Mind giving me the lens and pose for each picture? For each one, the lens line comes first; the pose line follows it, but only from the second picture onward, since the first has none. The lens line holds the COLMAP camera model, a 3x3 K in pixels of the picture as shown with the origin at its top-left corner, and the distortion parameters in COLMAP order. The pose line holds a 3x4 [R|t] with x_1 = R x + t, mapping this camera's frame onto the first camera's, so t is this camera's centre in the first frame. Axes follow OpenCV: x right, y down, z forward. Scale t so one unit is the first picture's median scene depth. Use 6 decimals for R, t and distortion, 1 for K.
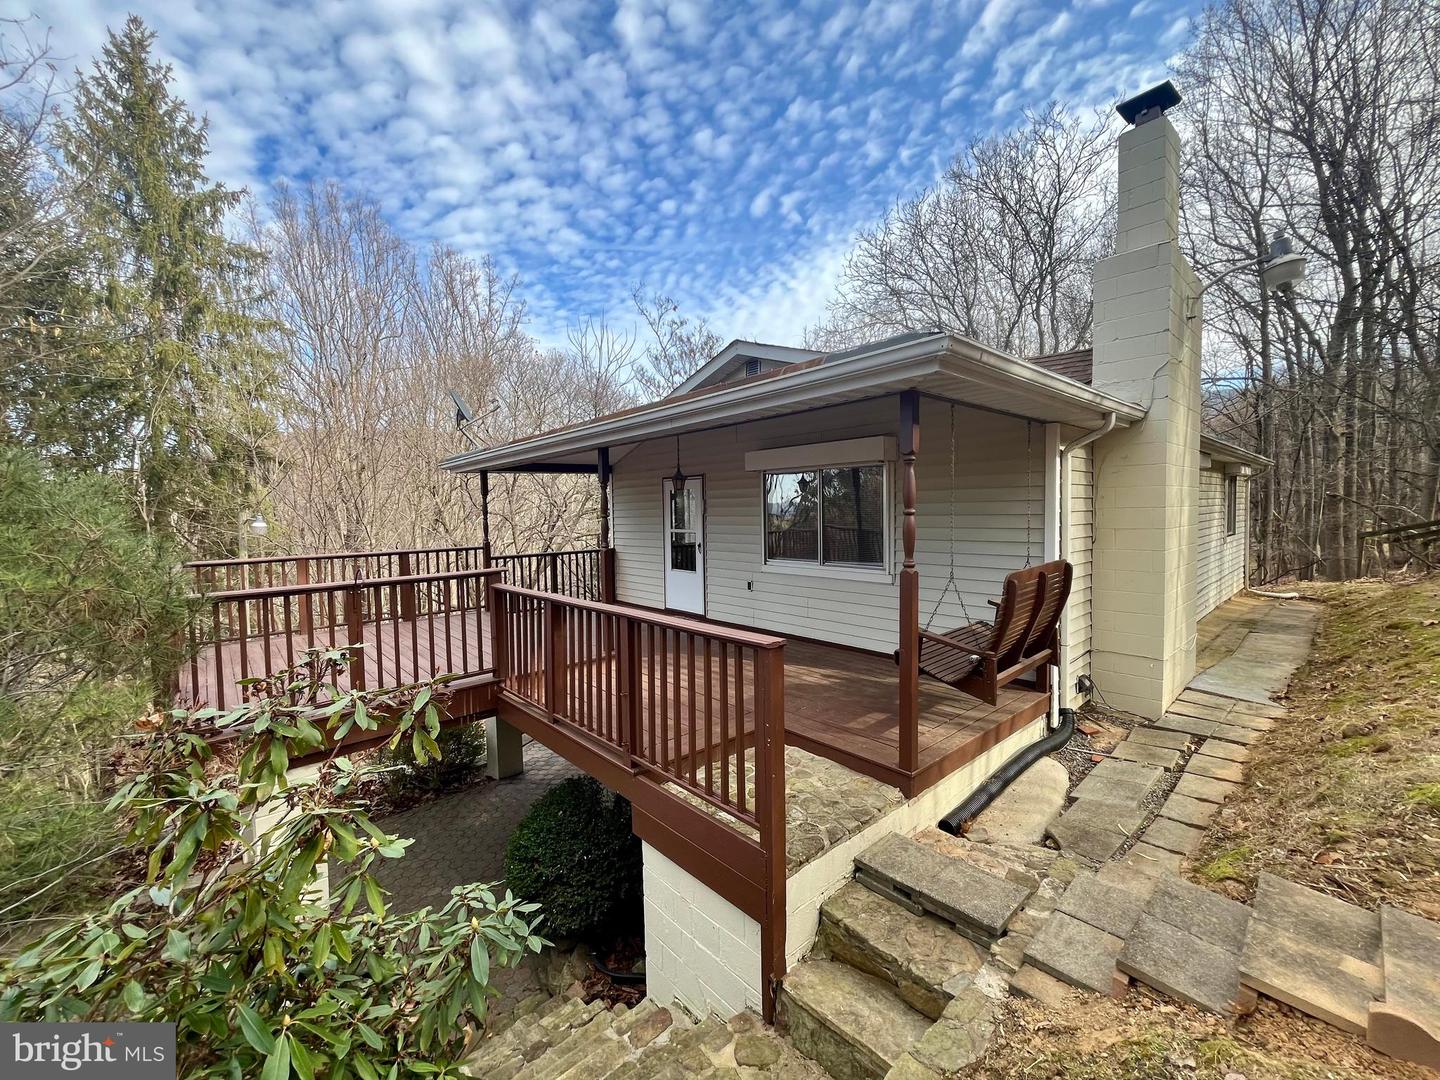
lens RADIAL K [[578.2, 0, 714.7], [0, 578.2, 534.2], [0, 0, 1]] dist [-0.003530, -0.000530]
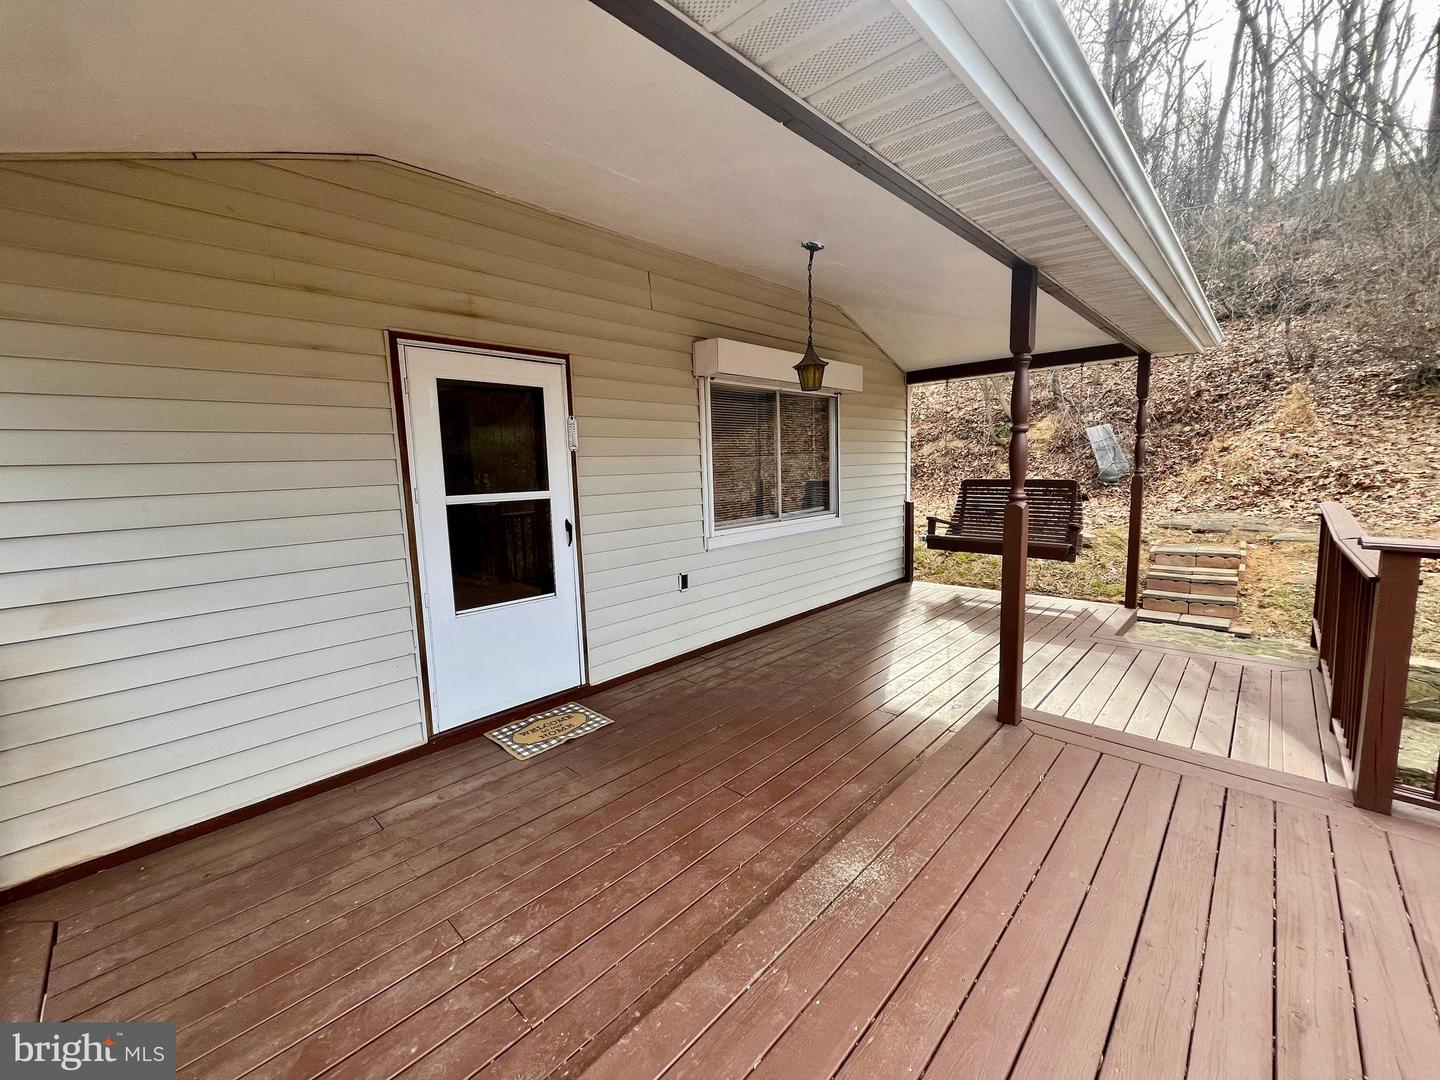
lens RADIAL K [[583.9, 0, 718.4], [0, 583.9, 533.7], [0, 0, 1]] dist [-0.000078, -0.000183]
pose [[-0.068217, -0.095574, 0.993082, -0.445680], [0.065857, 0.992798, 0.100070, -0.008185], [-0.995495, 0.072228, -0.061431, 0.917667]]
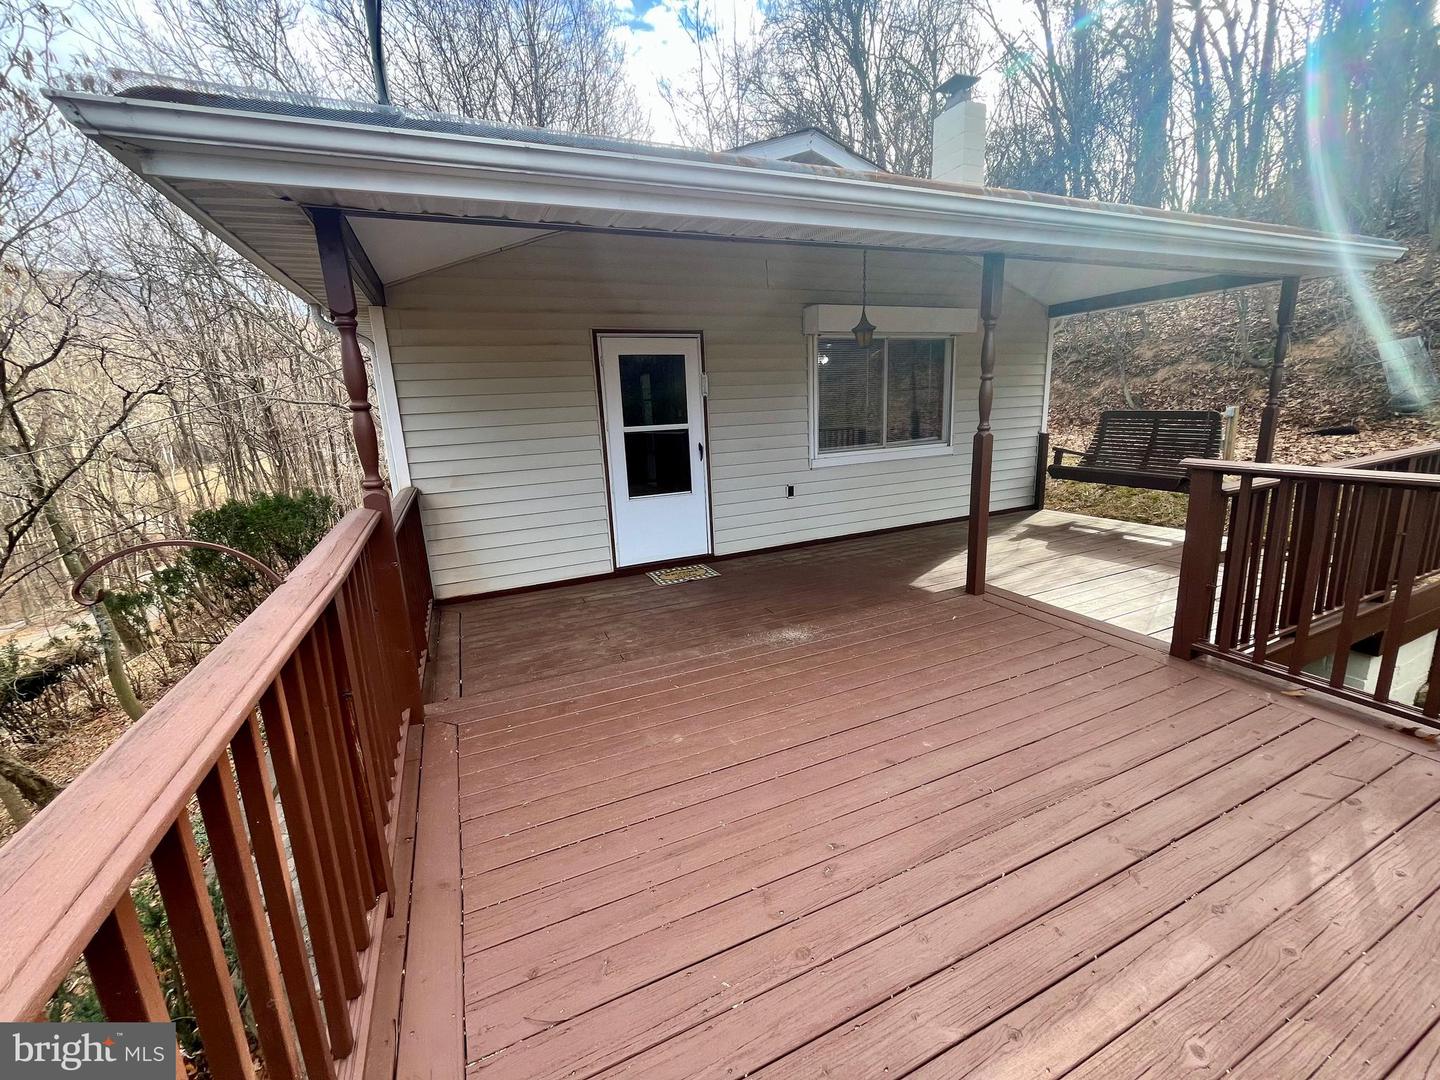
lens RADIAL K [[578.2, 0, 714.7], [0, 578.2, 534.2], [0, 0, 1]] dist [-0.003530, -0.000530]
pose [[0.311143, -0.203353, 0.928352, -0.615704], [0.073255, 0.979065, 0.189910, -0.004592], [-0.947536, 0.008917, 0.319526, 0.786361]]
